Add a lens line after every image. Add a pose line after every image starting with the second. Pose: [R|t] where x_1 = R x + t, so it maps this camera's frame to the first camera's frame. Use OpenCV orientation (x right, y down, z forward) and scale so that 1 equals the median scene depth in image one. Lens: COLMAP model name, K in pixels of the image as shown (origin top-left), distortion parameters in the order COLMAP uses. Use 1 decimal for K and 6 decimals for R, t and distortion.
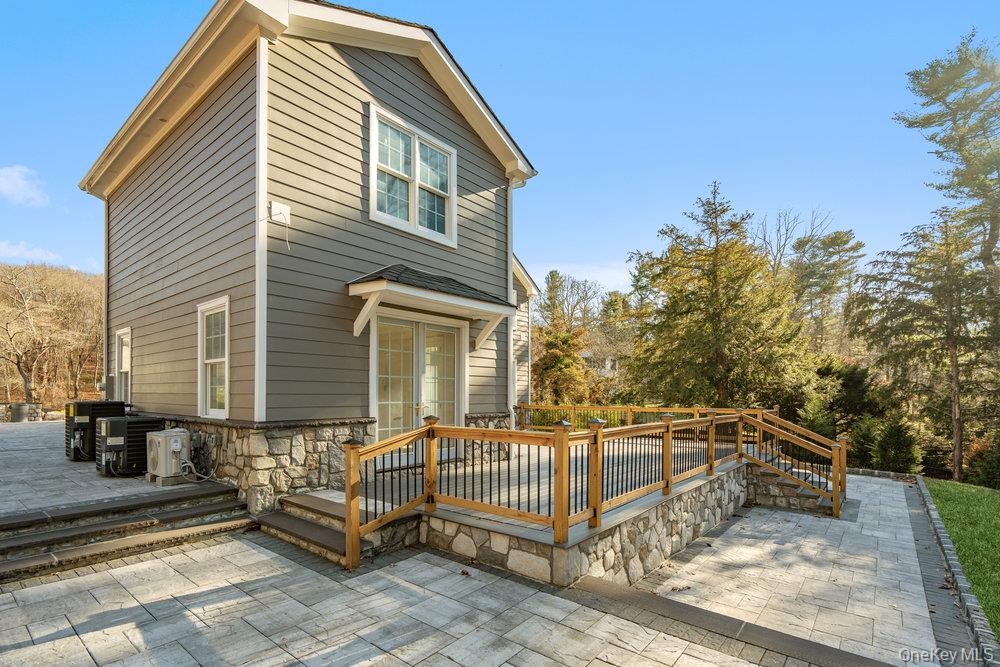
lens RADIAL K [[480.6, 0, 497.7], [0, 480.6, 392.7], [0, 0, 1]] dist [-0.000905, 0.000207]
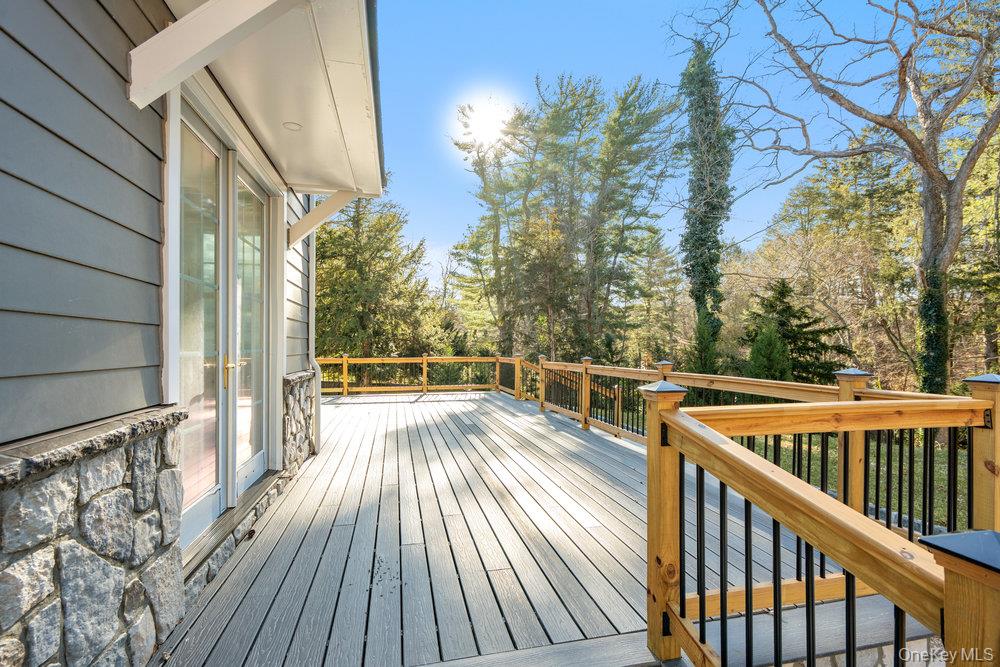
lens RADIAL K [[461.9, 0, 499.7], [0, 461.9, 335.8], [0, 0, 1]] dist [-0.001560, 0.001066]
pose [[0.613678, 0.016918, 0.789375, -0.364004], [0.001019, 0.999753, -0.022219, 0.015712], [-0.789555, 0.014440, 0.613509, 0.668509]]
